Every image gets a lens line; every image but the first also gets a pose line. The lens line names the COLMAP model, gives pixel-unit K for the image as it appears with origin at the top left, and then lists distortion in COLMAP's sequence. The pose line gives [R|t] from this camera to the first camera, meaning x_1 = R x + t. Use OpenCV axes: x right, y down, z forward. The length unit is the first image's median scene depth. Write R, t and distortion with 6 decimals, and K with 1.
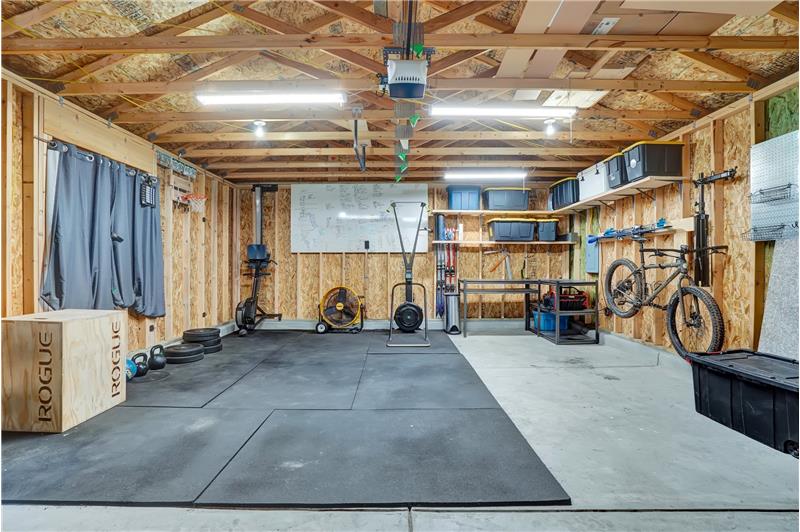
lens RADIAL K [[376.3, 0, 401.6], [0, 376.3, 268.9], [0, 0, 1]] dist [-0.060040, 0.026486]
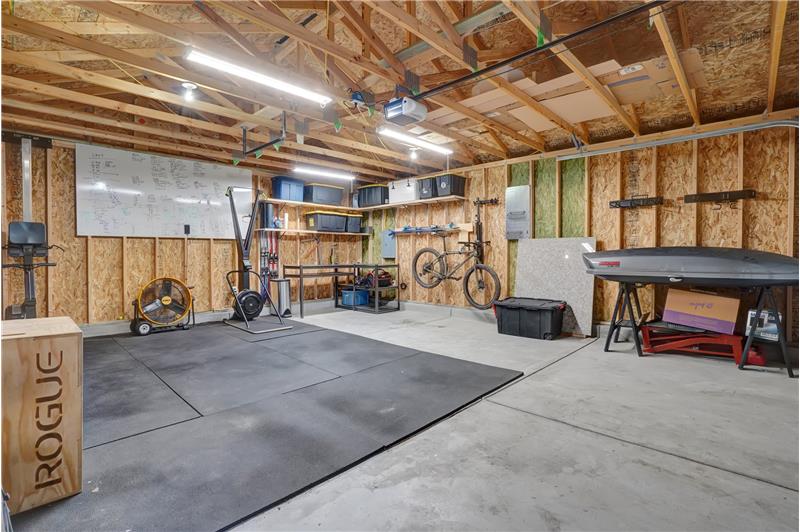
lens RADIAL K [[376.3, 0, 401.6], [0, 376.3, 268.9], [0, 0, 1]] dist [-0.060040, 0.026486]
pose [[0.689291, -0.030527, 0.723841, -0.461444], [0.007194, 0.999351, 0.035296, 0.002134], [-0.724448, -0.019122, 0.689064, 0.039148]]
